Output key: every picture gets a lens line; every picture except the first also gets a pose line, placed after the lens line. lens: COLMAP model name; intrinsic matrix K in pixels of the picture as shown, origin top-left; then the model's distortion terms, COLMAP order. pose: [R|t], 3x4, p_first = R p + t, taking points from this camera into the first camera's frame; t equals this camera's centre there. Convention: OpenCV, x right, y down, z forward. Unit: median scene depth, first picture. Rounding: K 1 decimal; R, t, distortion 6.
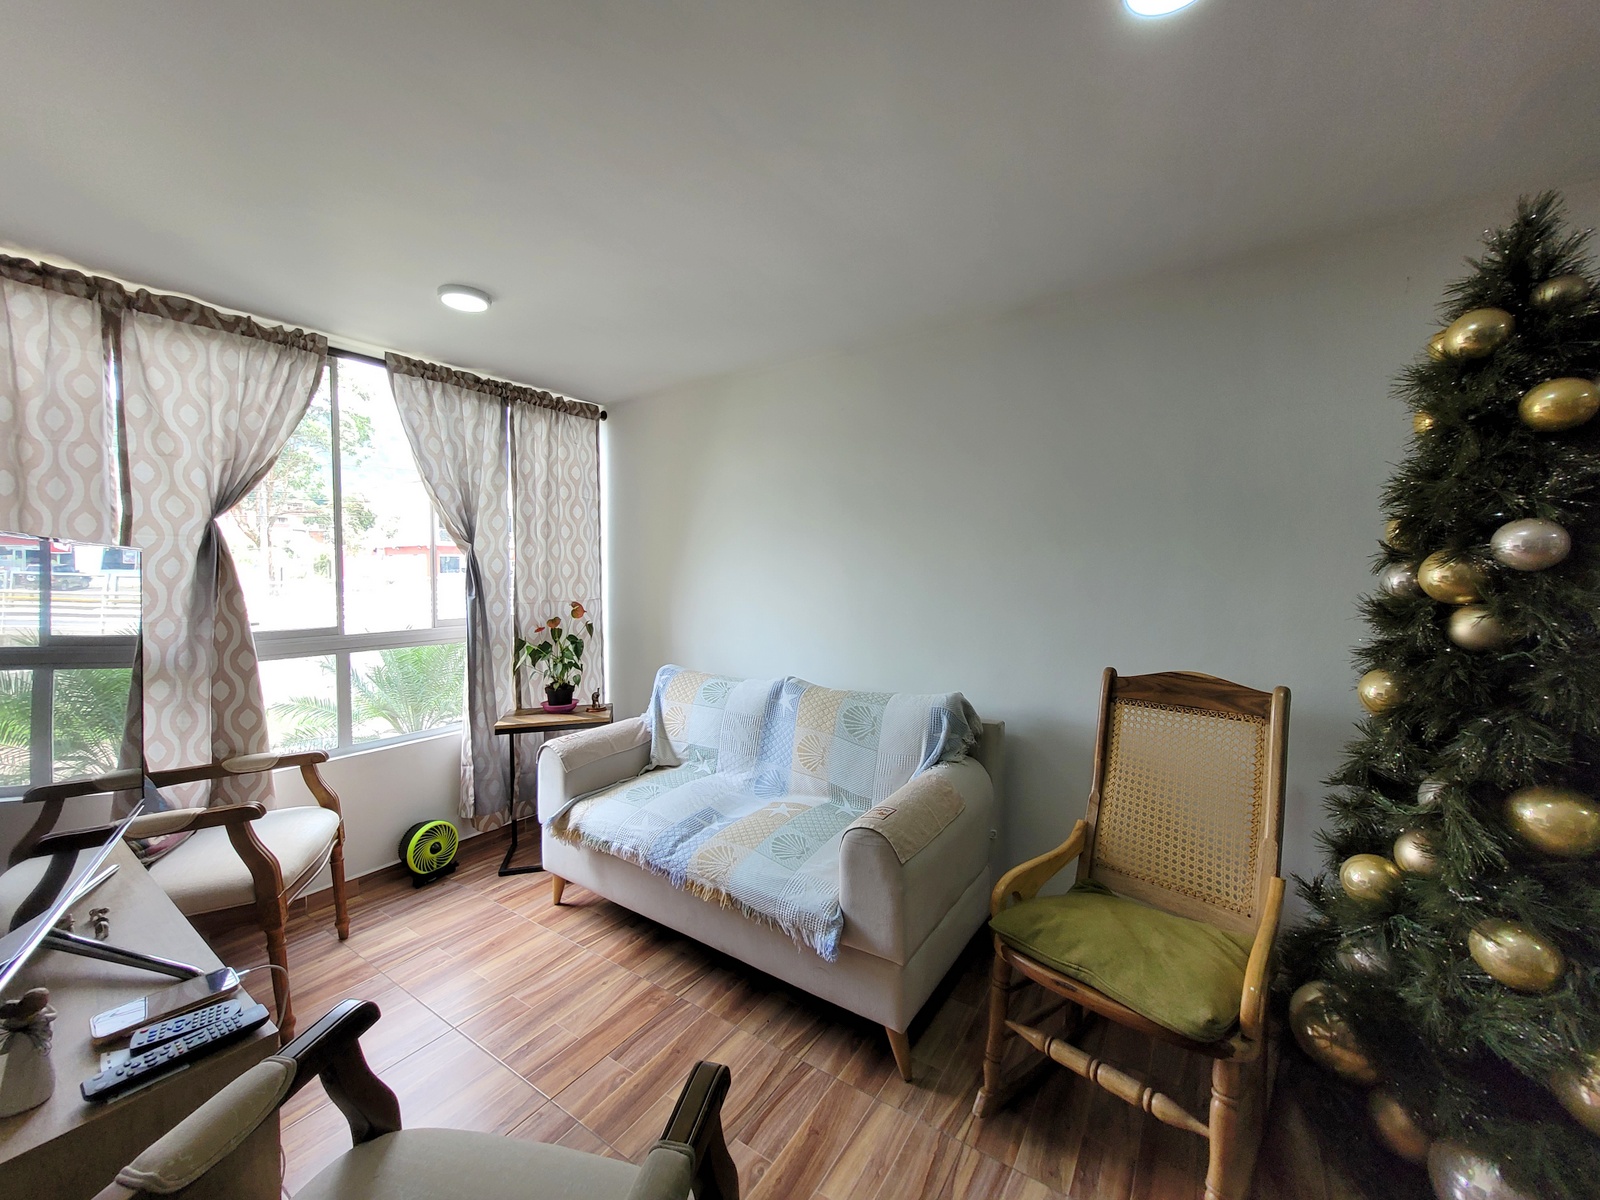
lens RADIAL K [[625.4, 0, 805.3], [0, 625.4, 590.4], [0, 0, 1]] dist [-0.001728, 0.000748]
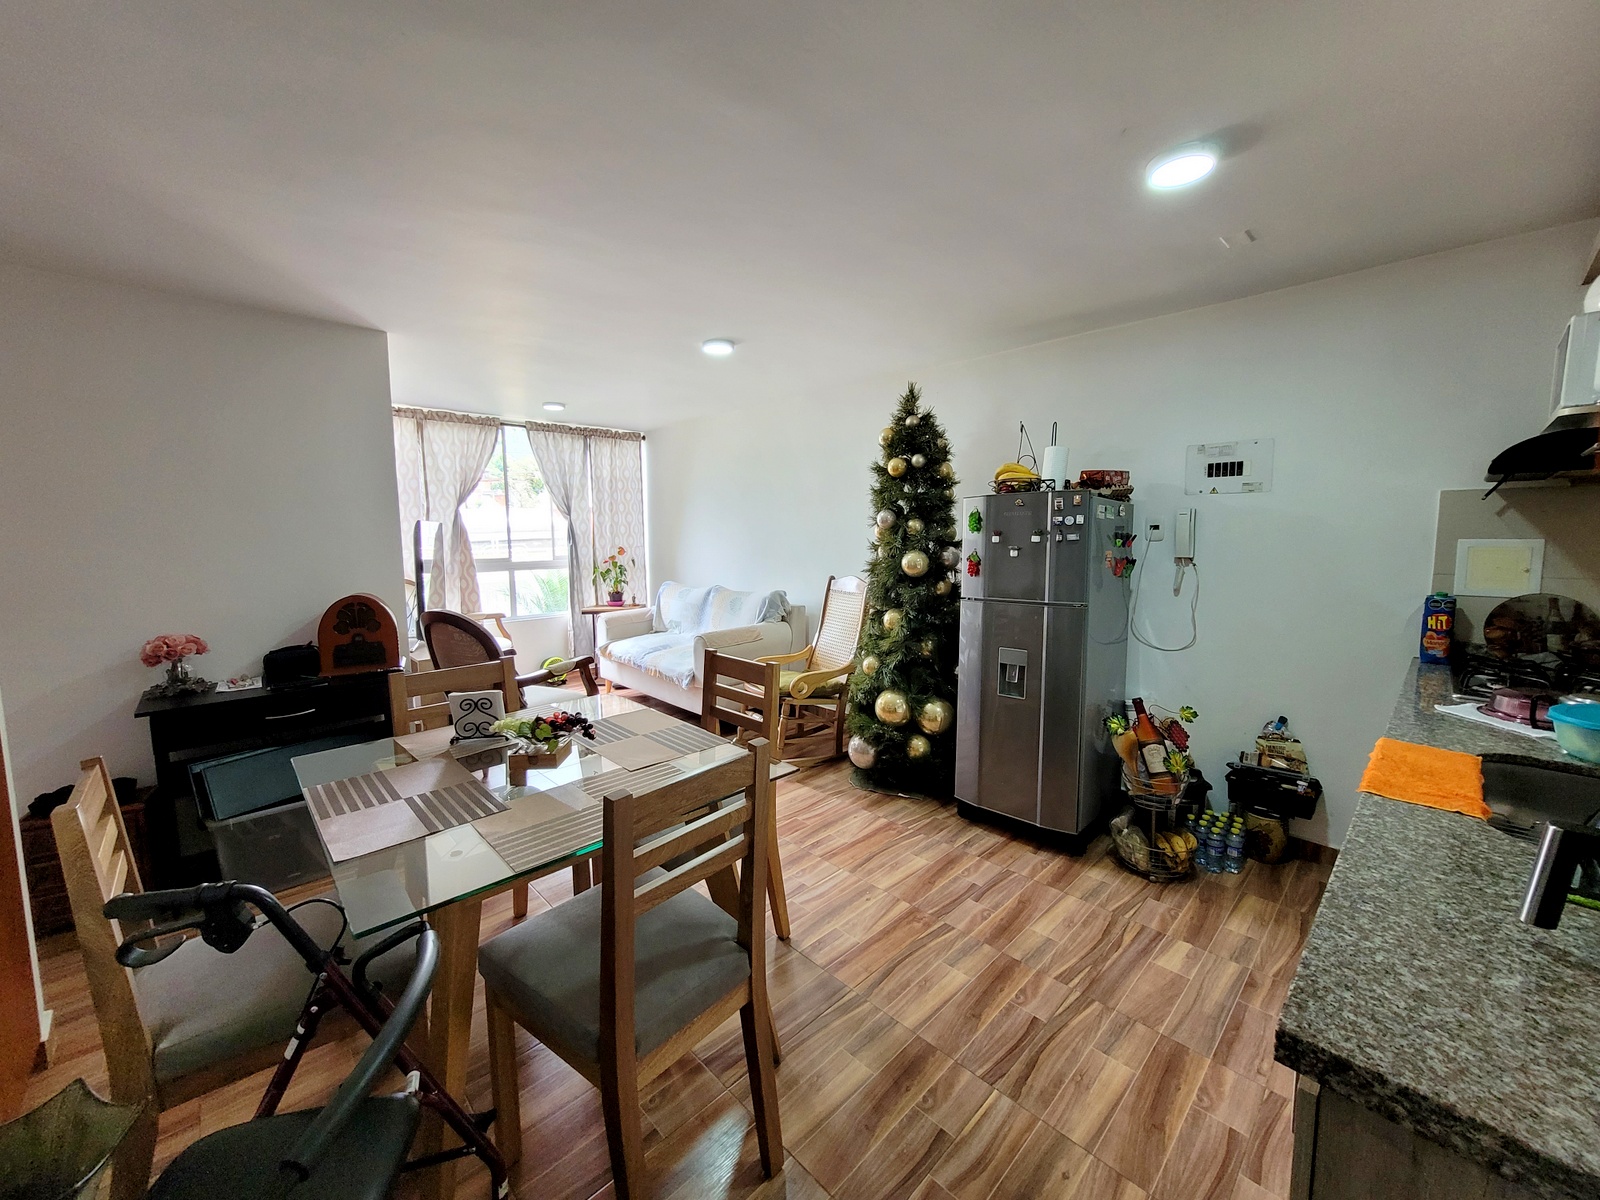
lens RADIAL K [[625.4, 0, 805.4], [0, 625.4, 589.0], [0, 0, 1]] dist [-0.001728, 0.000748]
pose [[0.977314, 0.014630, -0.211288, 0.822157], [-0.000477, 0.997761, 0.066880, 0.028477], [0.211793, -0.065262, 0.975133, -1.032605]]
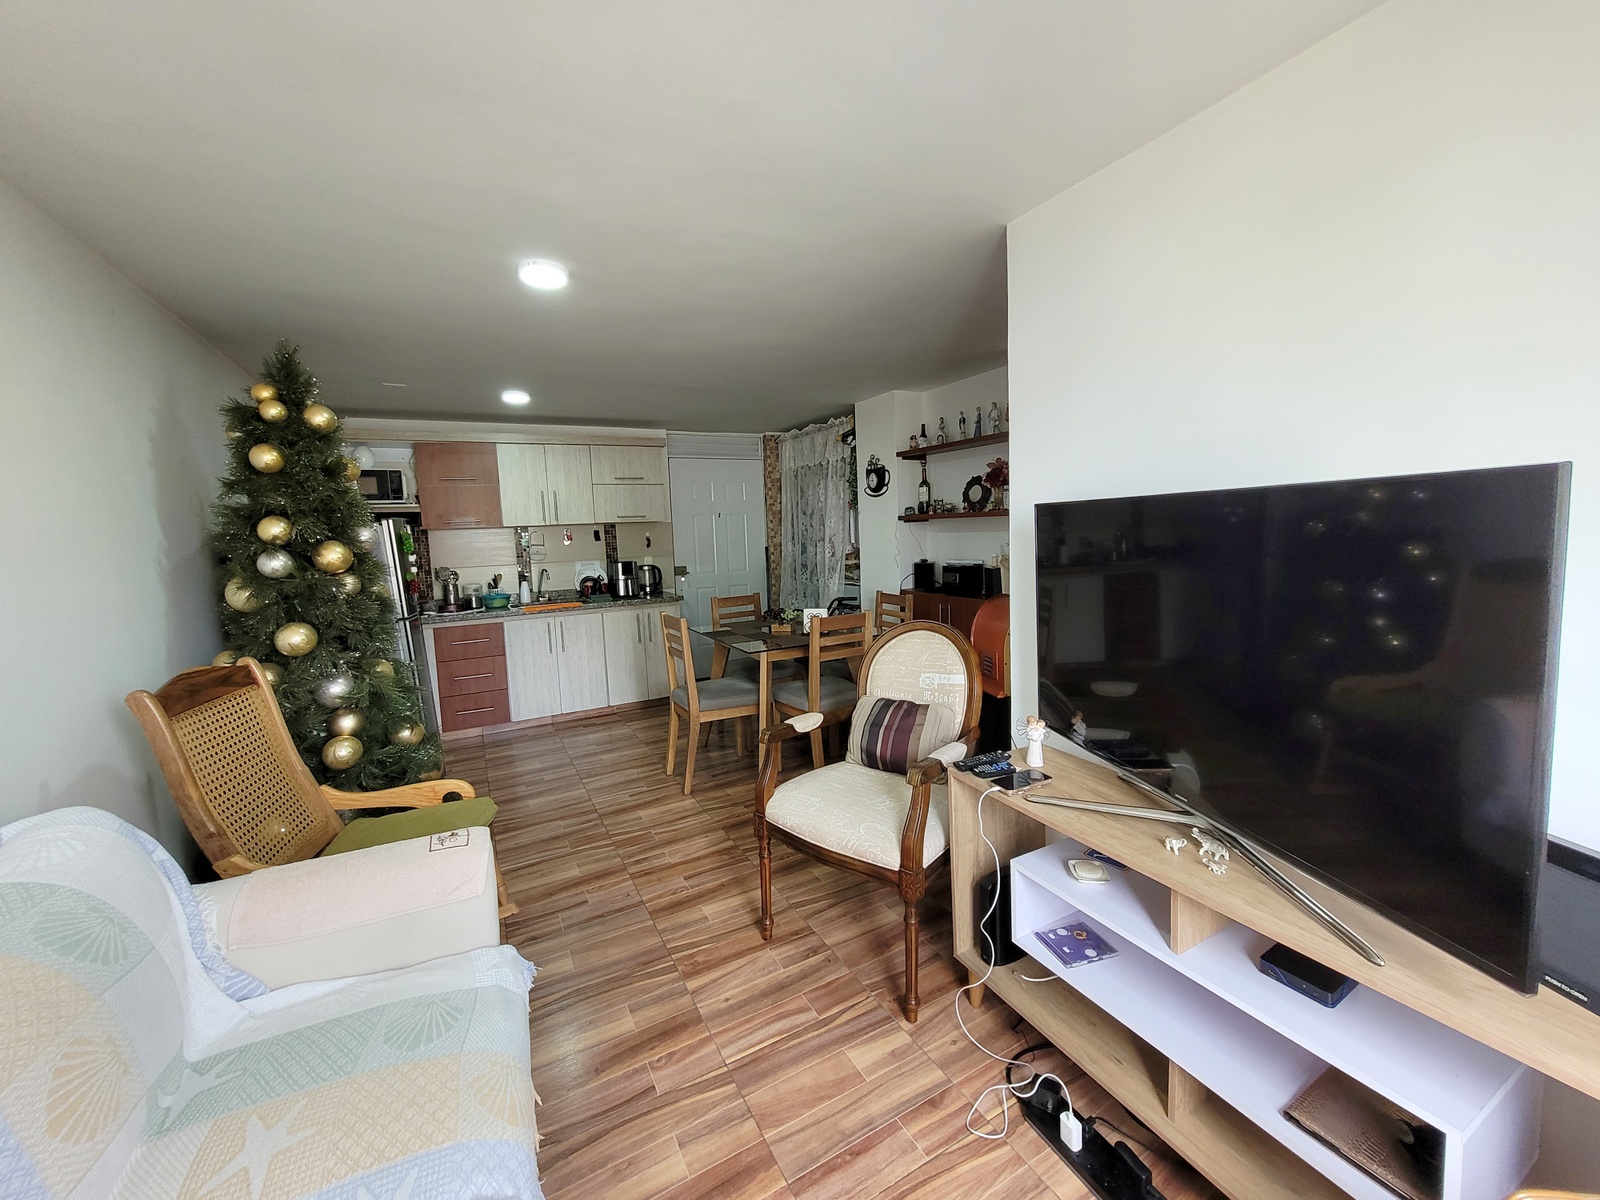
lens RADIAL K [[625.4, 0, 805.5], [0, 625.4, 584.7], [0, 0, 1]] dist [-0.001728, 0.000748]
pose [[-0.887224, -0.003537, 0.461326, -0.592482], [0.057363, 0.991365, 0.117921, -0.047772], [-0.457760, 0.131085, -0.879359, 1.256804]]
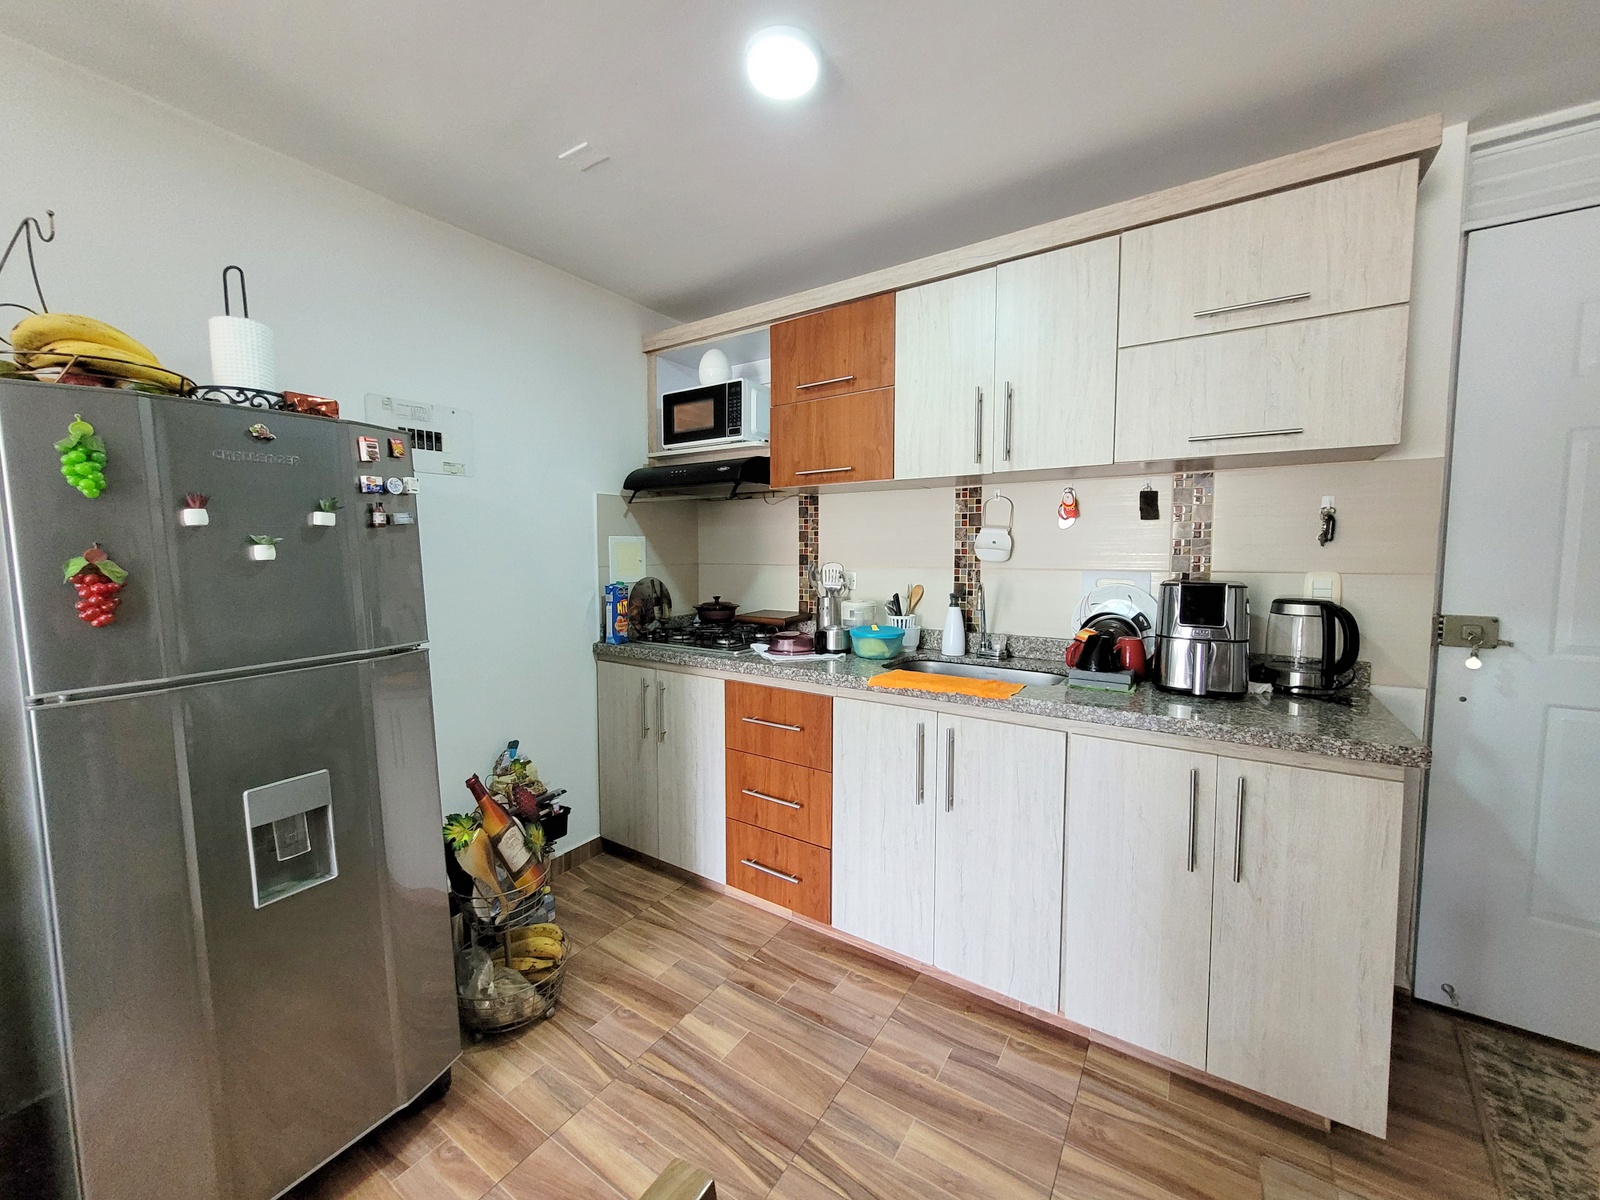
lens RADIAL K [[625.4, 0, 802.6], [0, 625.4, 589.2], [0, 0, 1]] dist [-0.001728, 0.000748]
pose [[-0.010681, -0.063200, 0.997944, 0.427152], [0.036252, 0.997320, 0.063549, 0.054828], [-0.999286, 0.036856, -0.008362, -0.122864]]
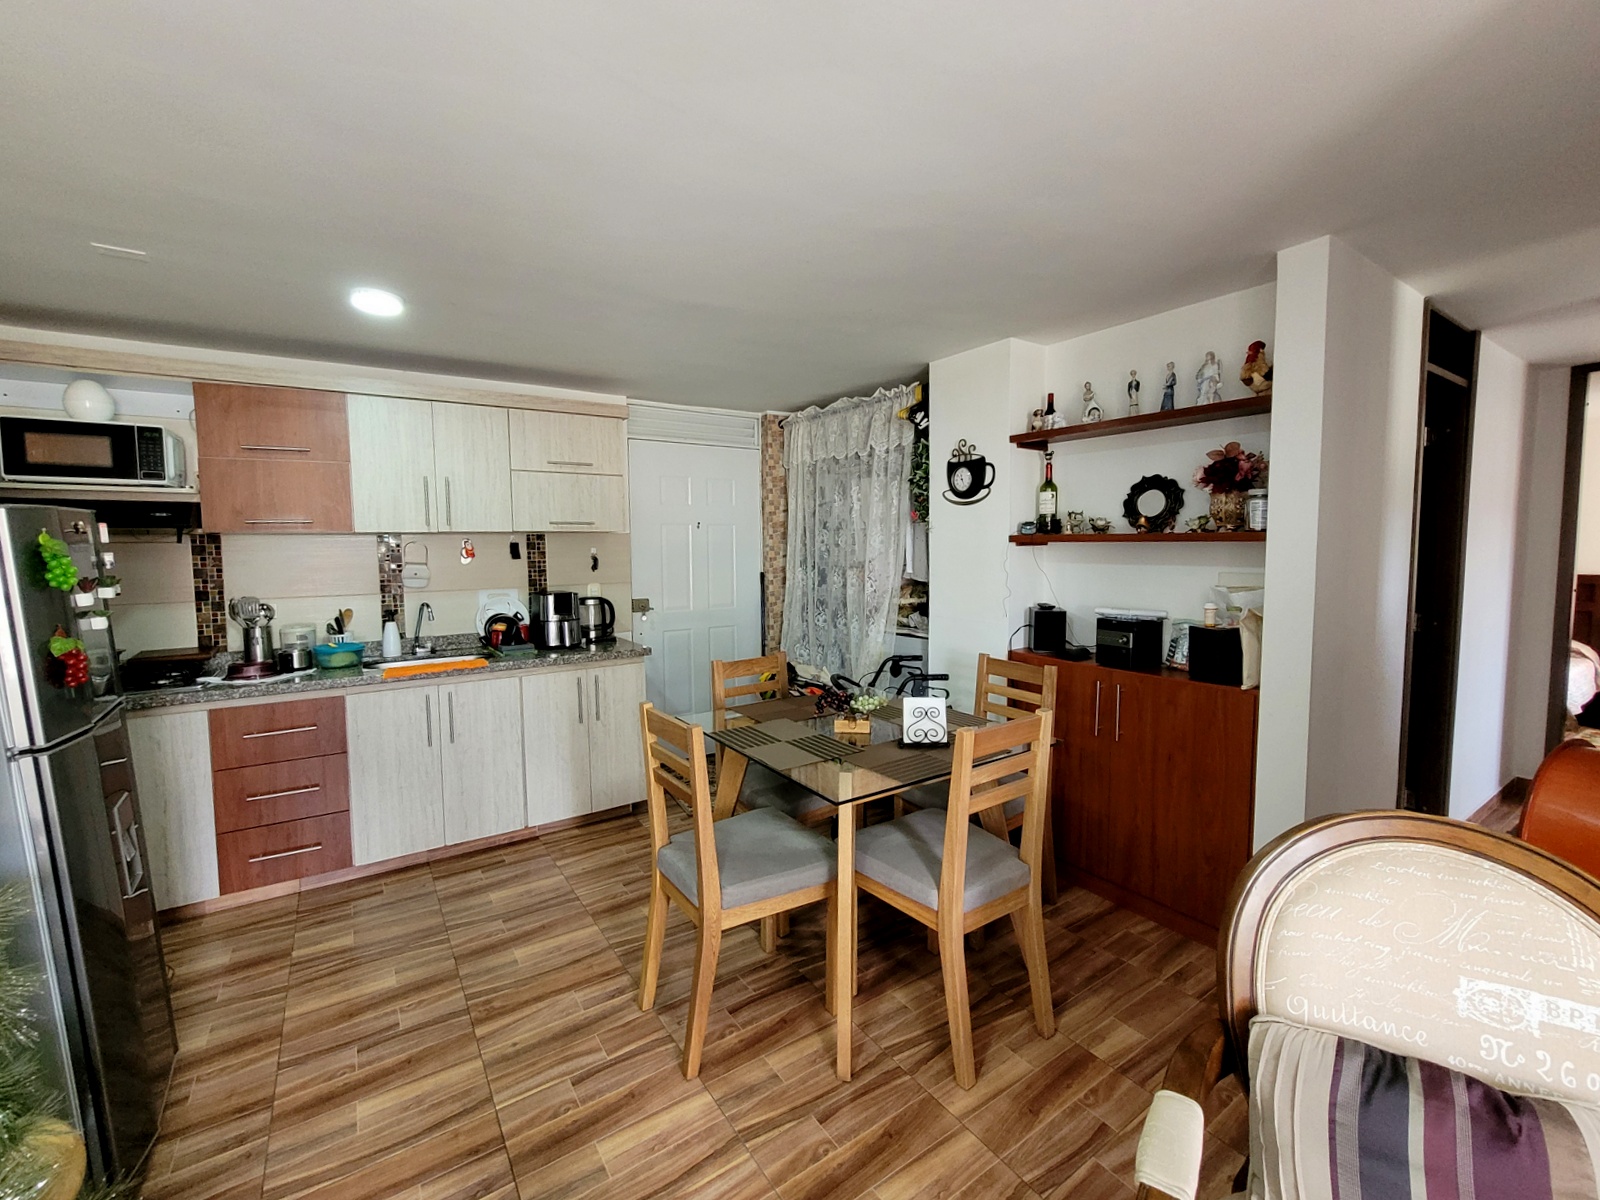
lens RADIAL K [[671.0, 0, 806.9], [0, 671.0, 585.8], [0, 0, 1]] dist [0.002658, -0.002319]
pose [[-0.928543, -0.011208, 0.371056, -0.023239], [0.025371, 0.995291, 0.093552, -0.048898], [-0.370358, 0.096281, -0.923886, 0.727257]]
